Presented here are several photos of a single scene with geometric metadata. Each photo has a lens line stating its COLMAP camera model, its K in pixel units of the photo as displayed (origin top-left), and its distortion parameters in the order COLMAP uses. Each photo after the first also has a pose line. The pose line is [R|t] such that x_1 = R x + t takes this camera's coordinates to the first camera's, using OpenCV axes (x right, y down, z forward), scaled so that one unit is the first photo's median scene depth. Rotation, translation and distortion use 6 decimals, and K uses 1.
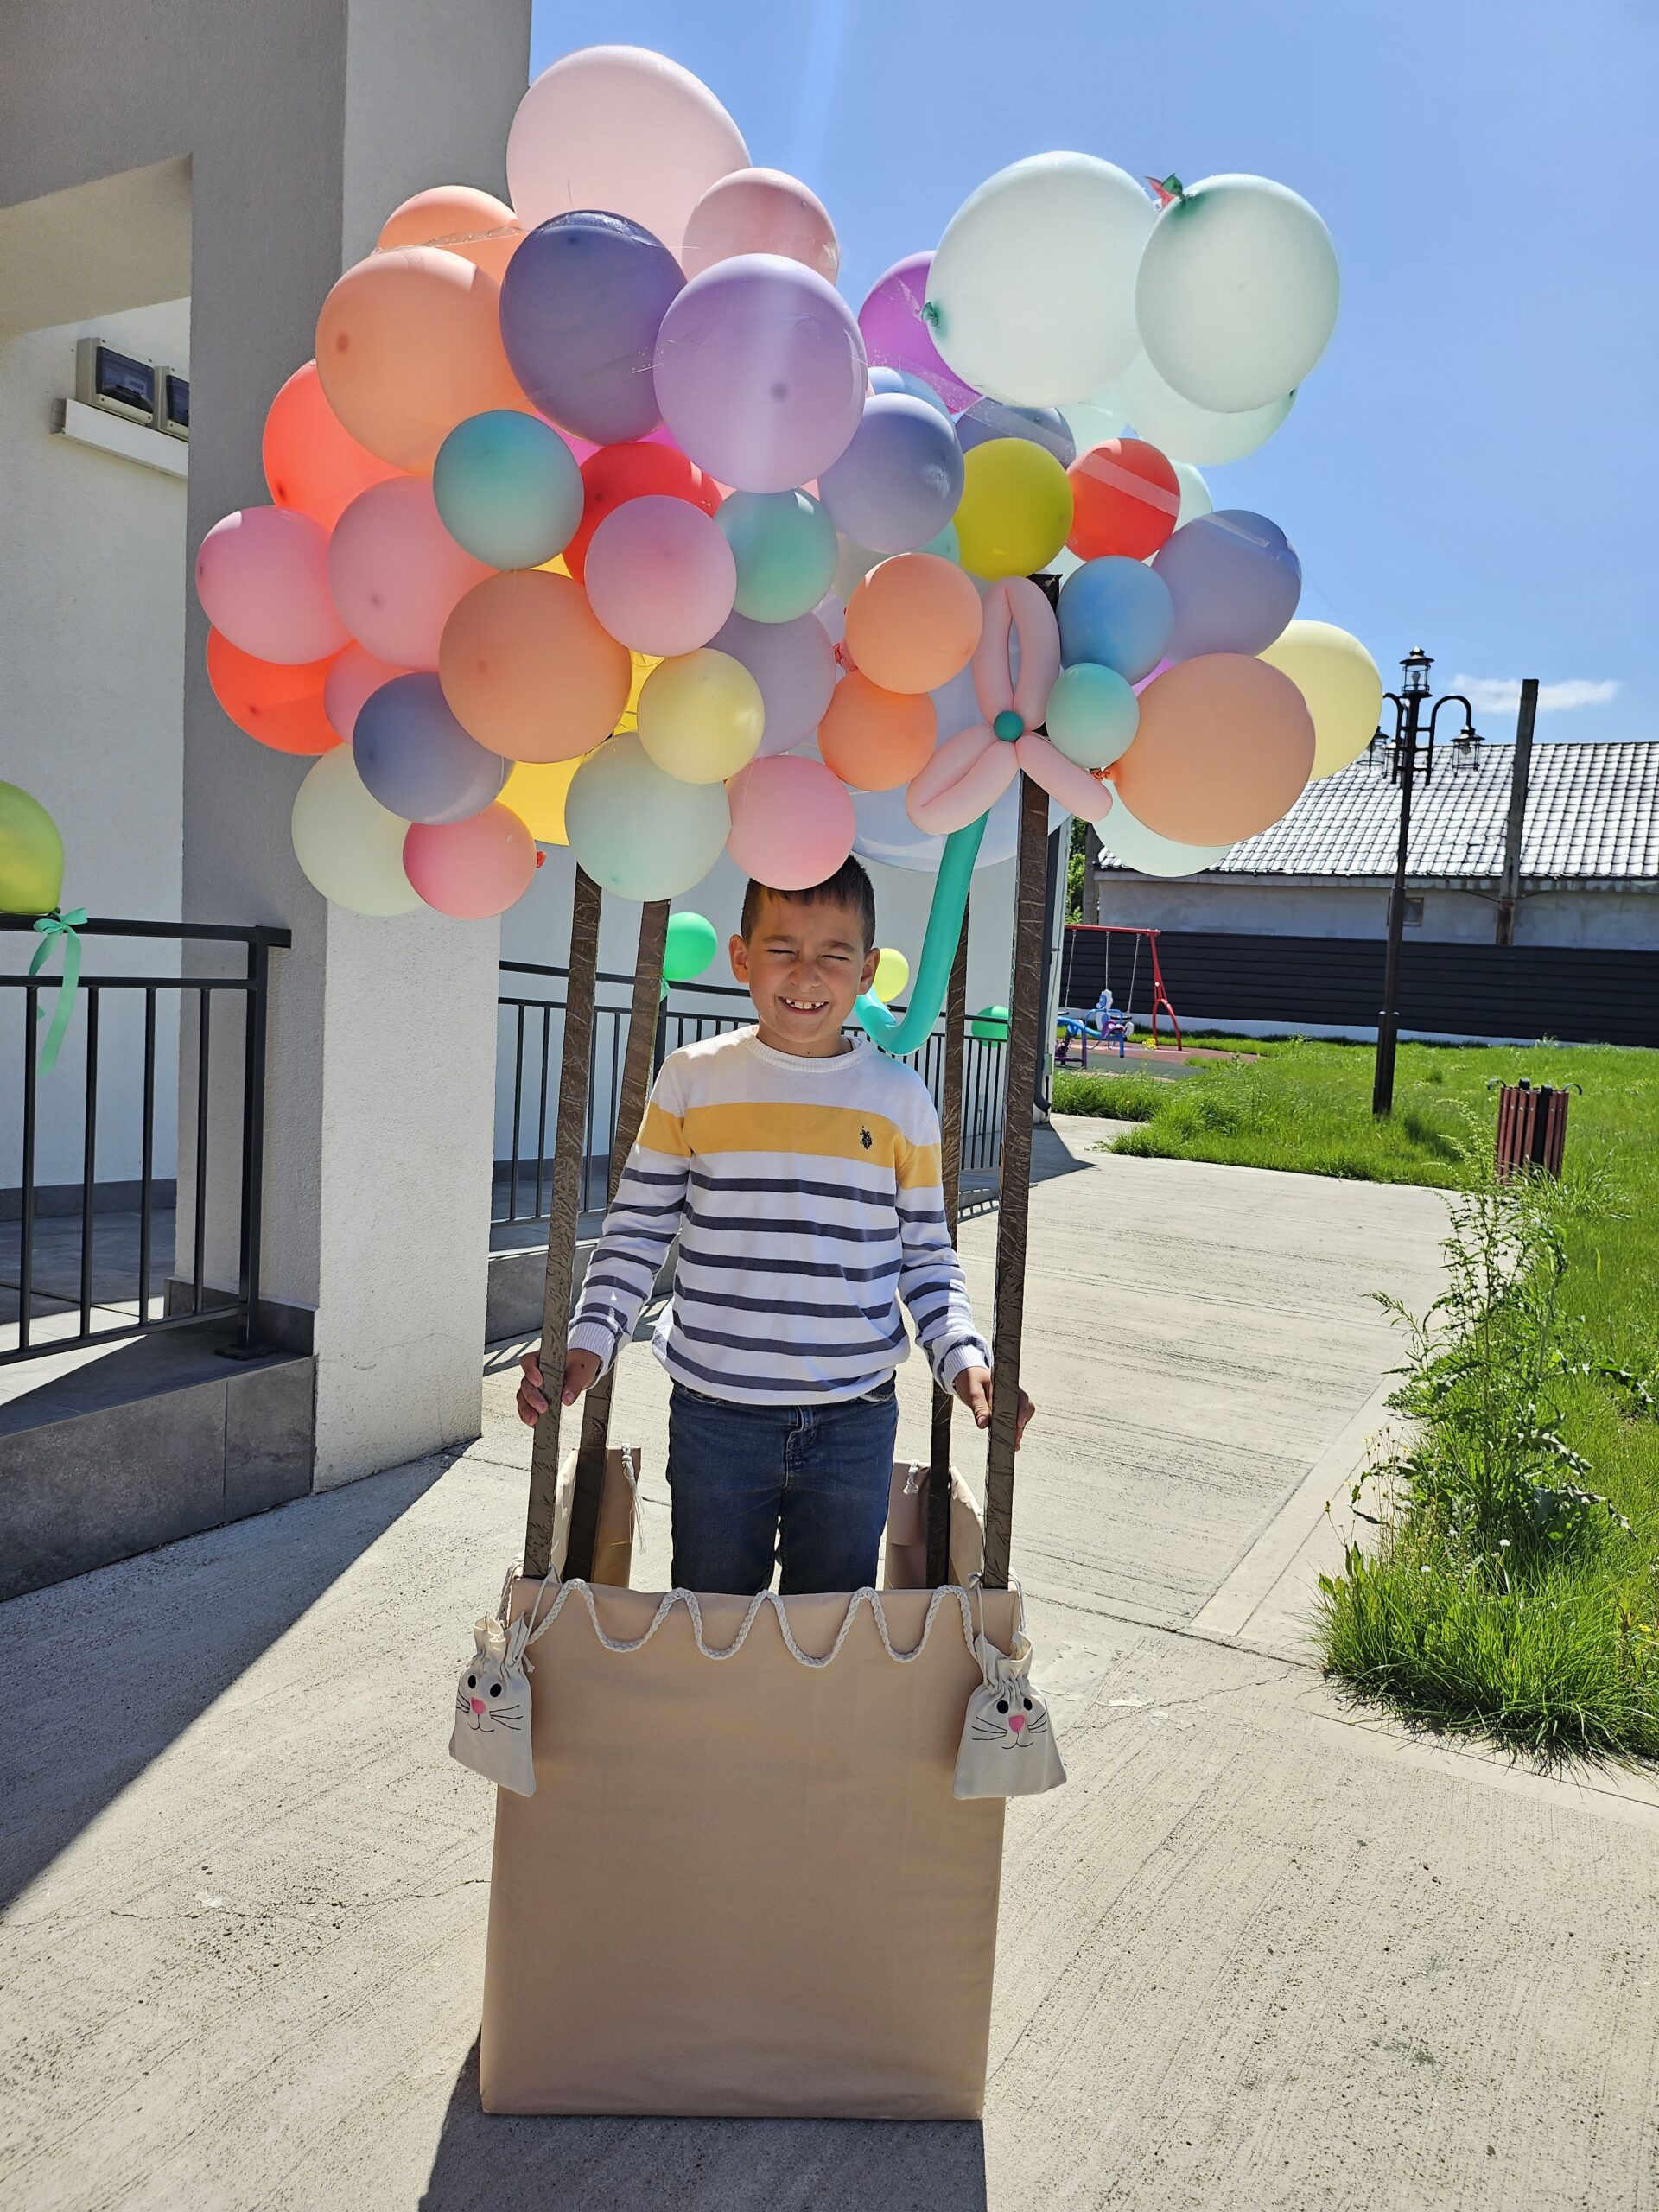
lens RADIAL K [[1547.2, 0, 838.3], [0, 1547.2, 1094.8], [0, 0, 1]] dist [0.065033, -0.069486]
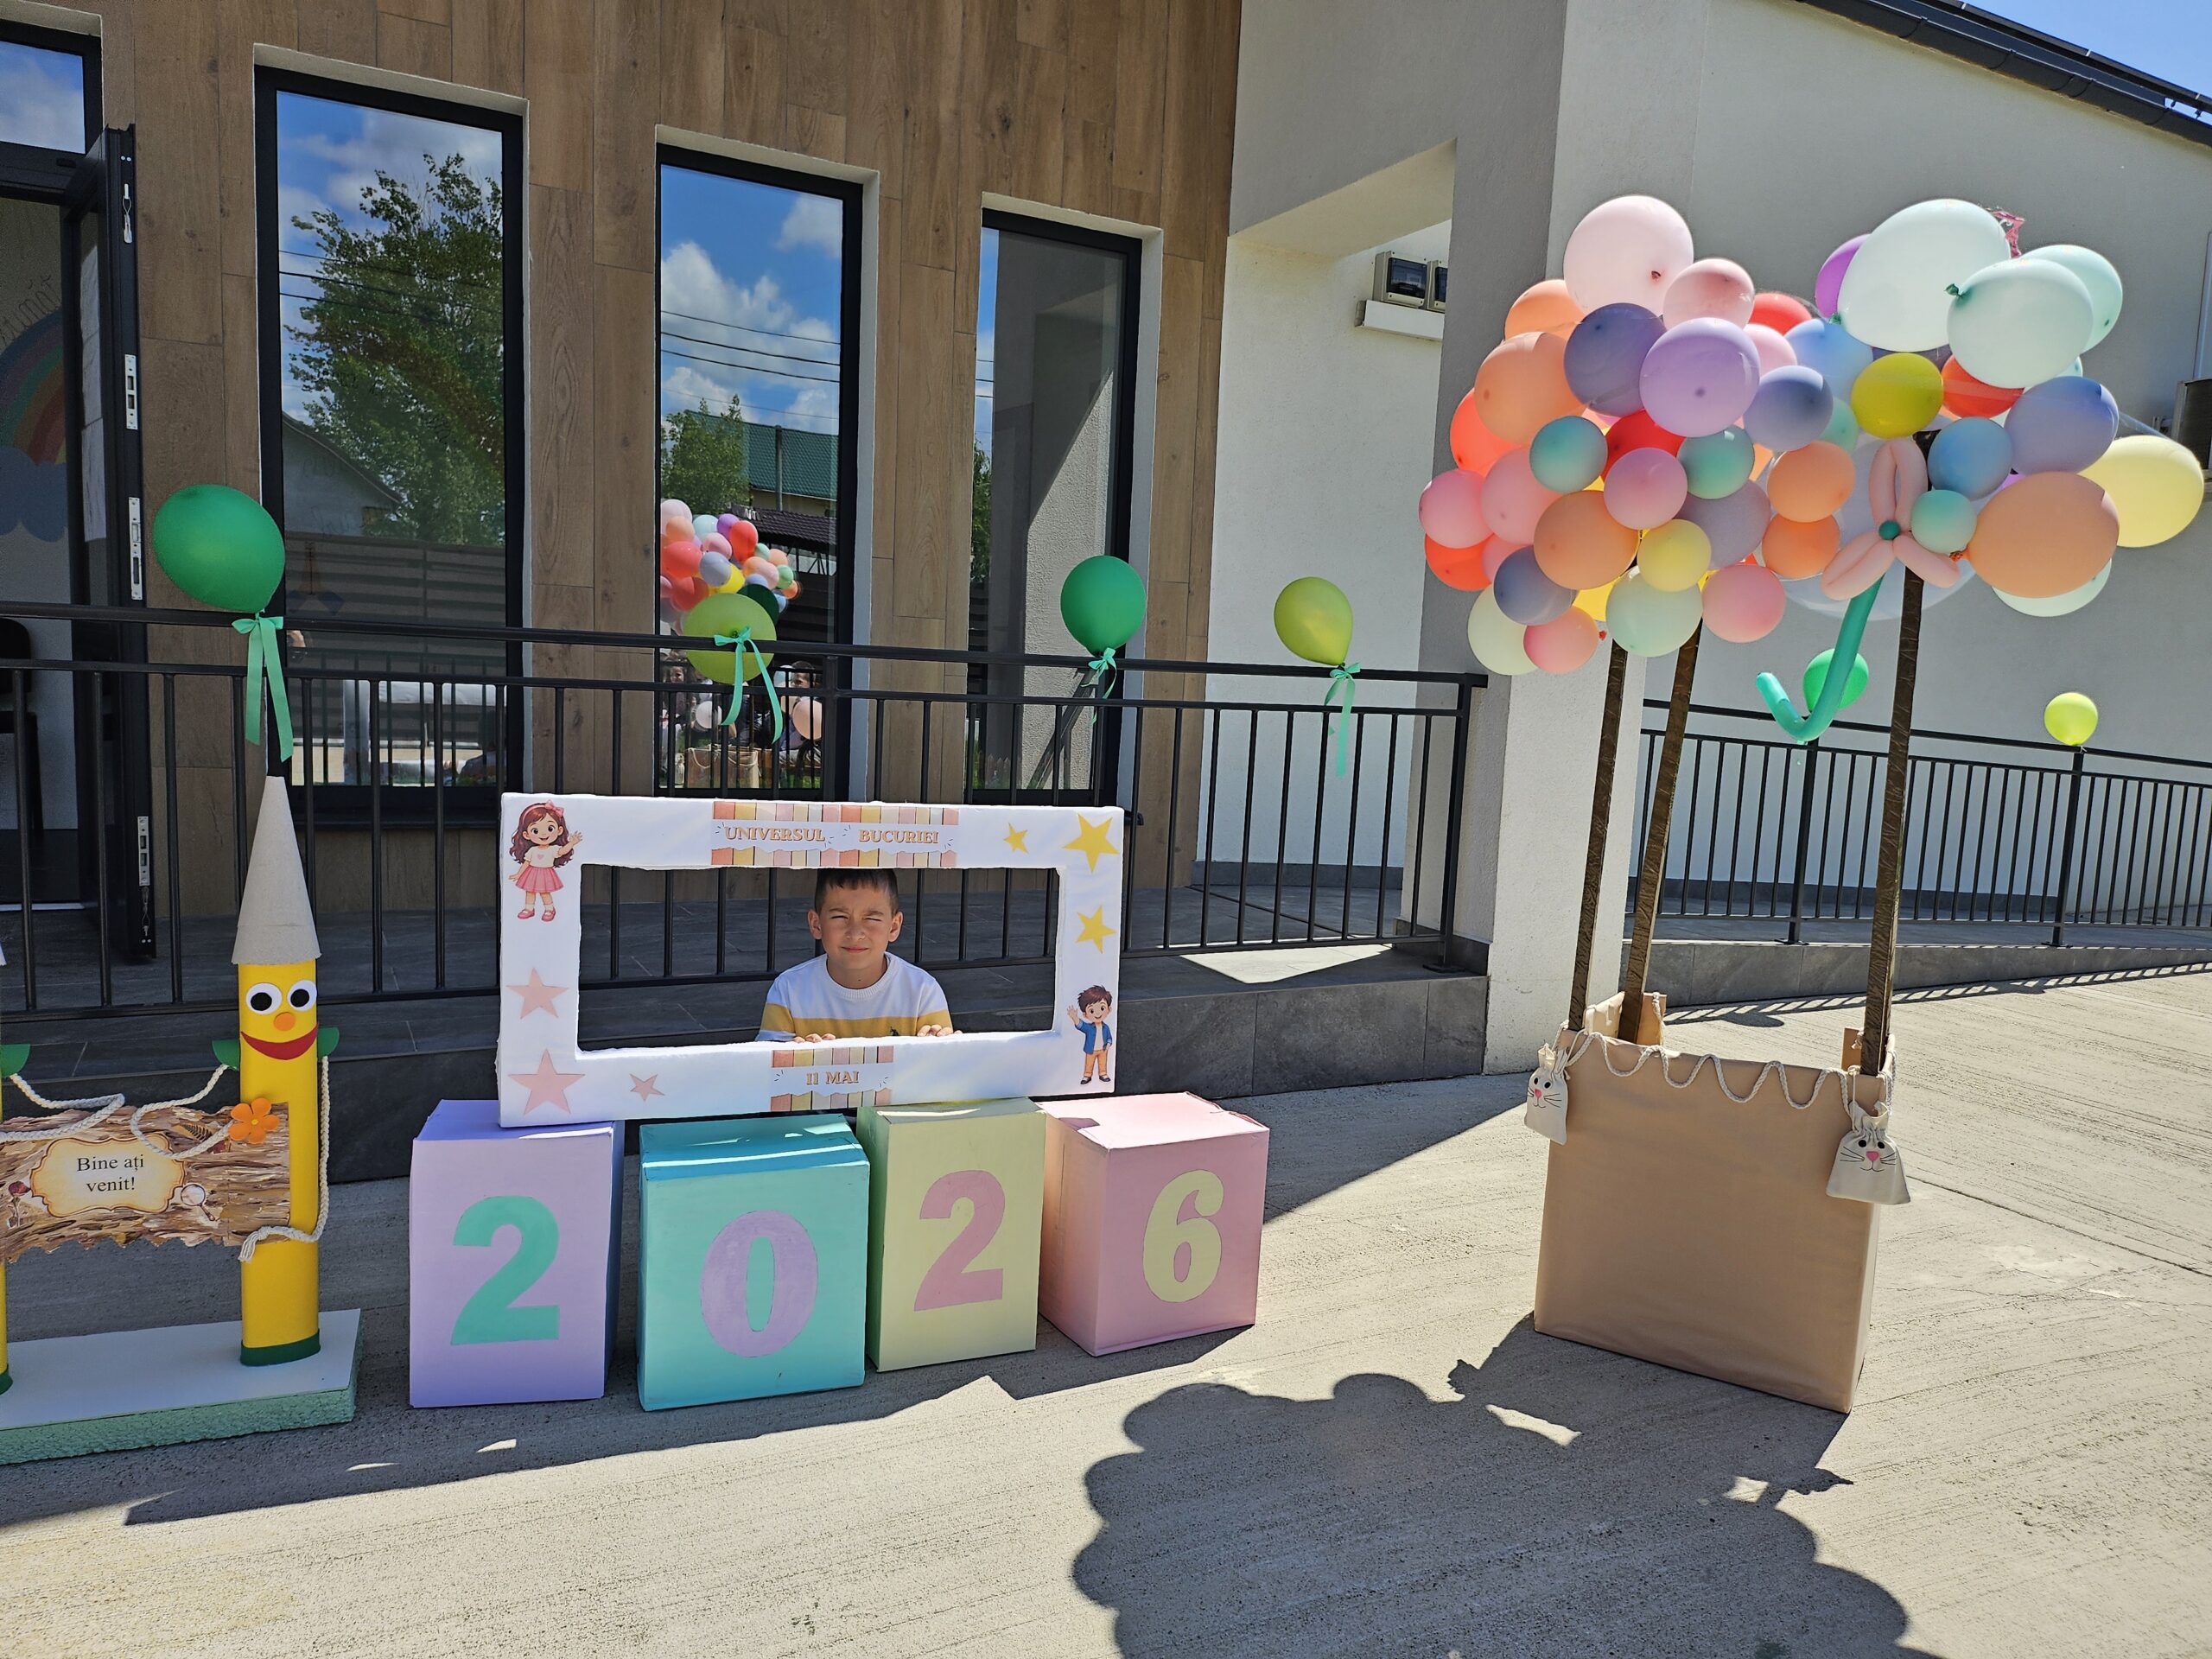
lens RADIAL K [[1547.2, 0, 1136.1], [0, 1547.2, 849.4], [0, 0, 1]] dist [0.065033, -0.069486]
pose [[0.834540, 0.047956, -0.548856, 0.184349], [-0.049280, 0.998709, 0.012331, 0.056940], [0.548739, 0.016756, 0.835826, -0.396952]]
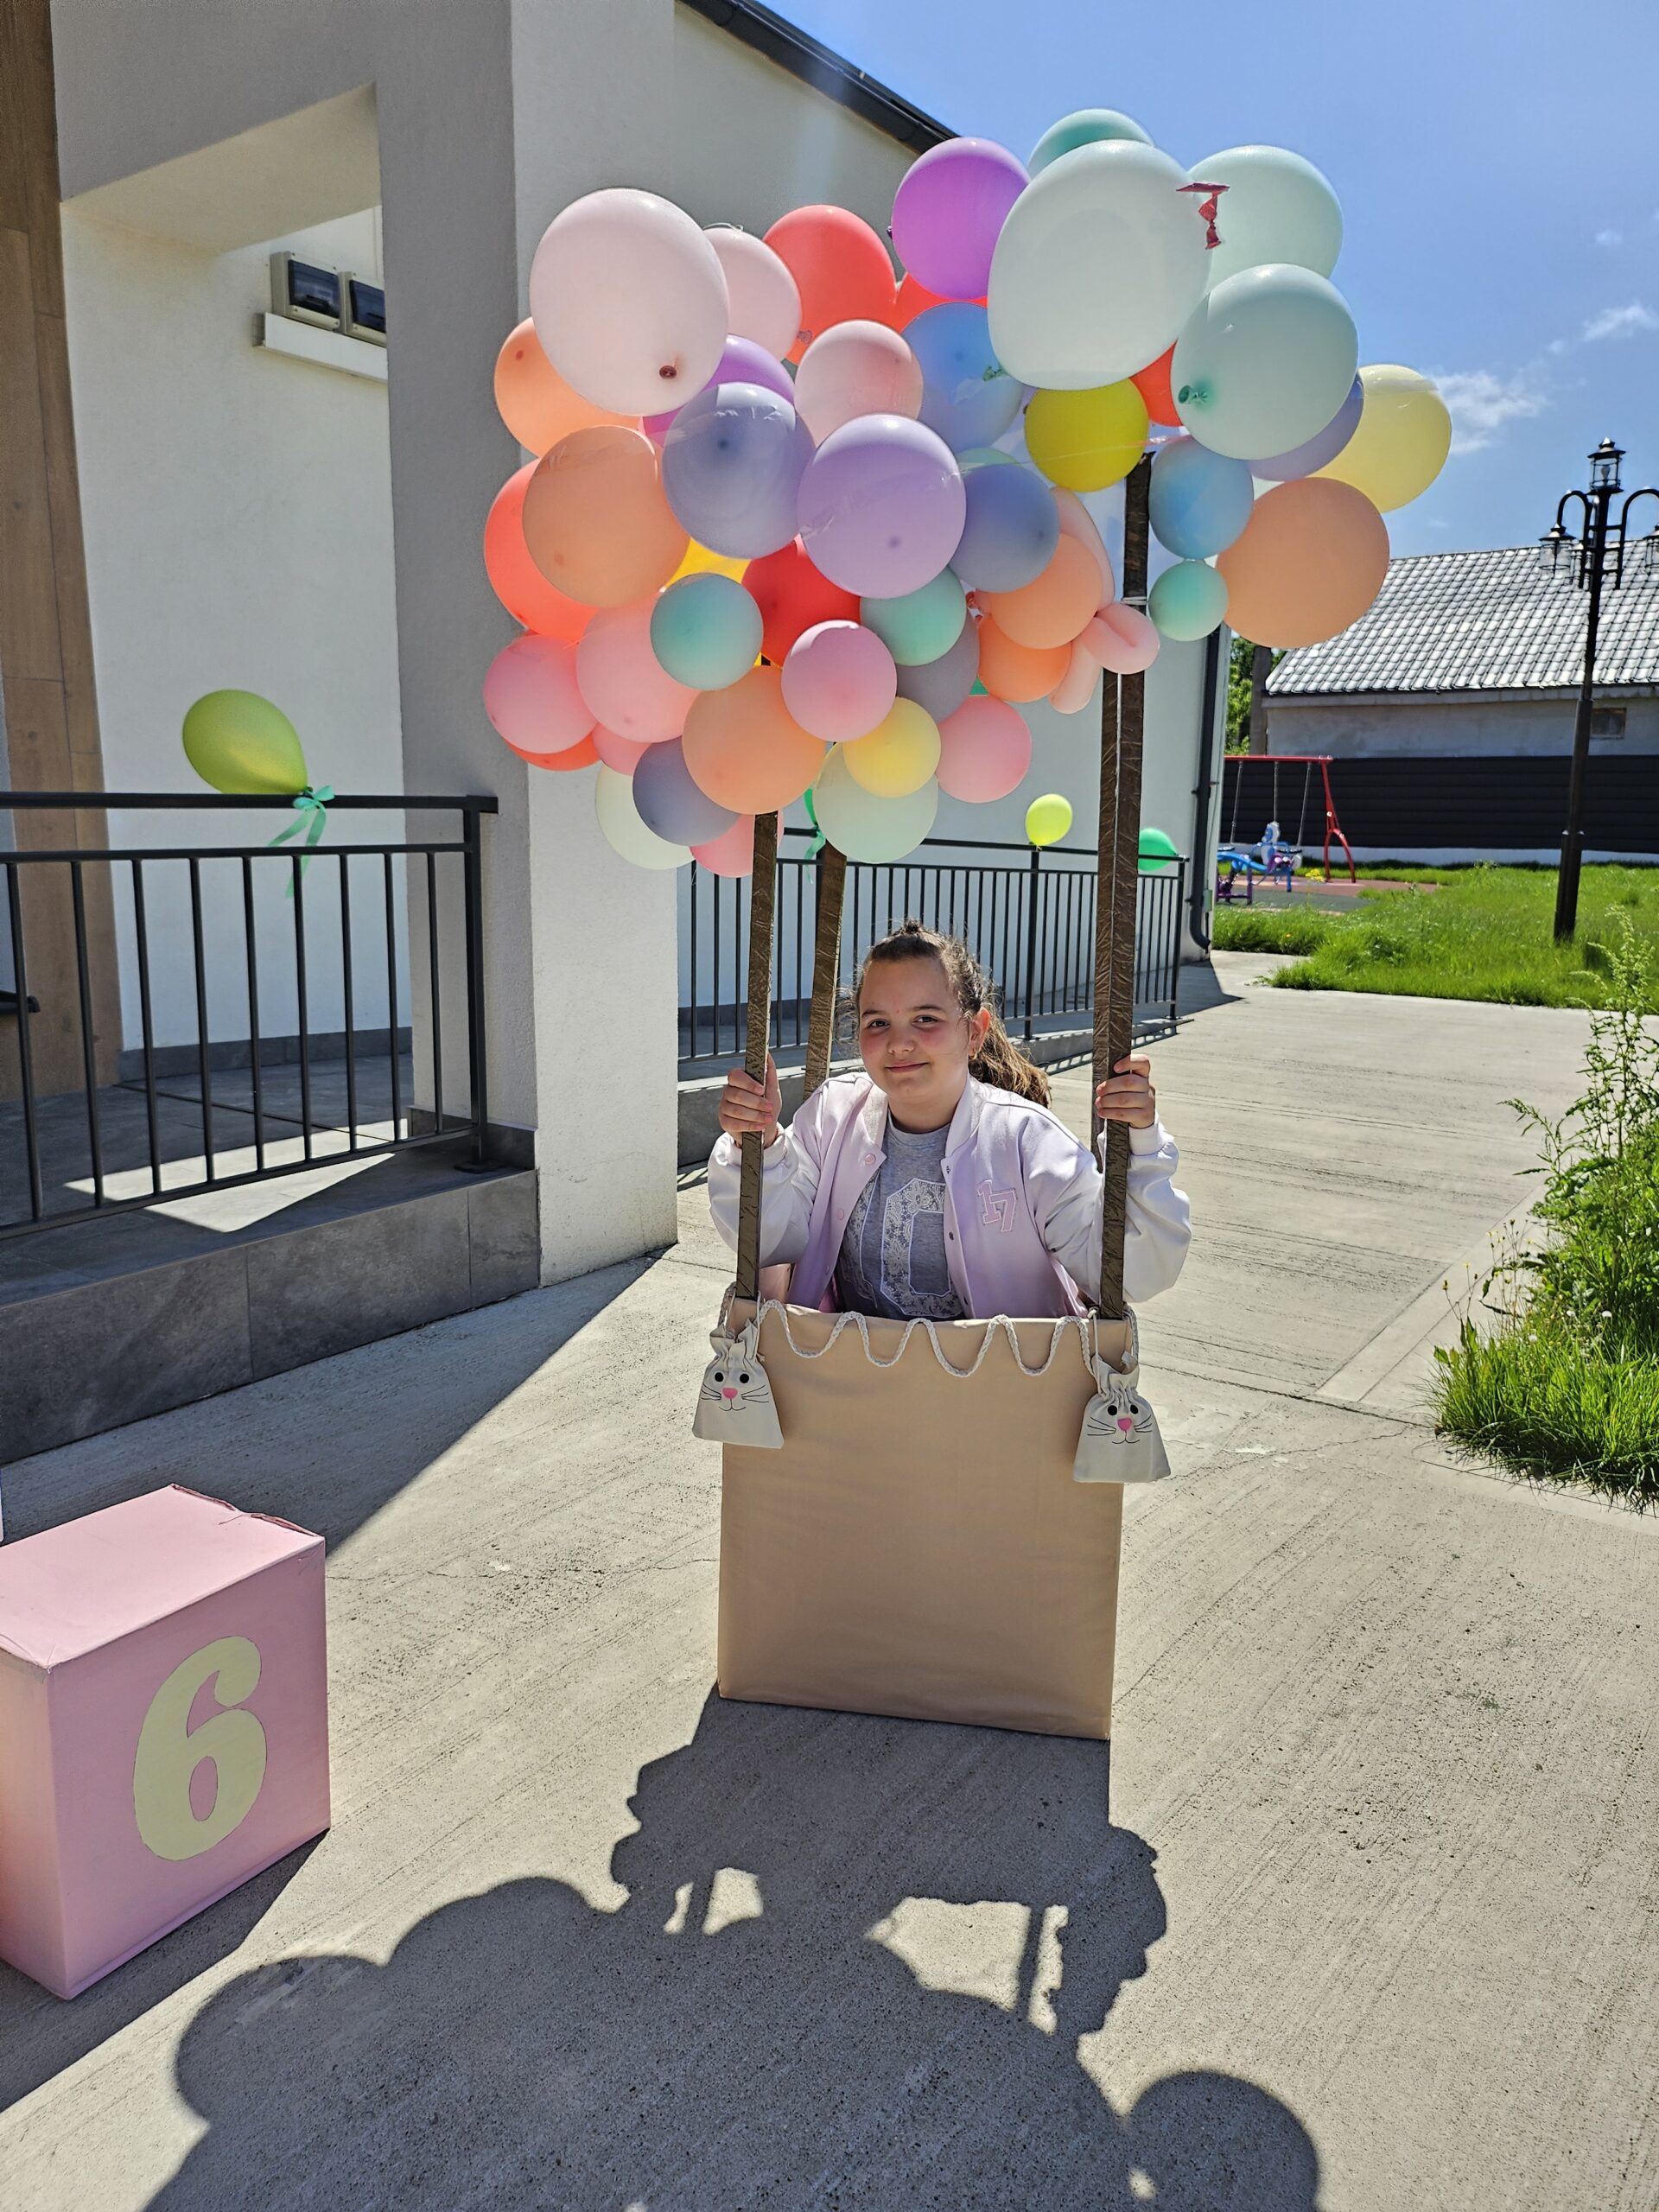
lens RADIAL K [[1547.2, 0, 800.9], [0, 1547.2, 1097.4], [0, 0, 1]] dist [0.065033, -0.069486]
pose [[0.991465, -0.021152, -0.128649, 0.009522], [0.033377, 0.995048, 0.093627, 0.013903], [0.126031, -0.097122, 0.987261, -0.122106]]
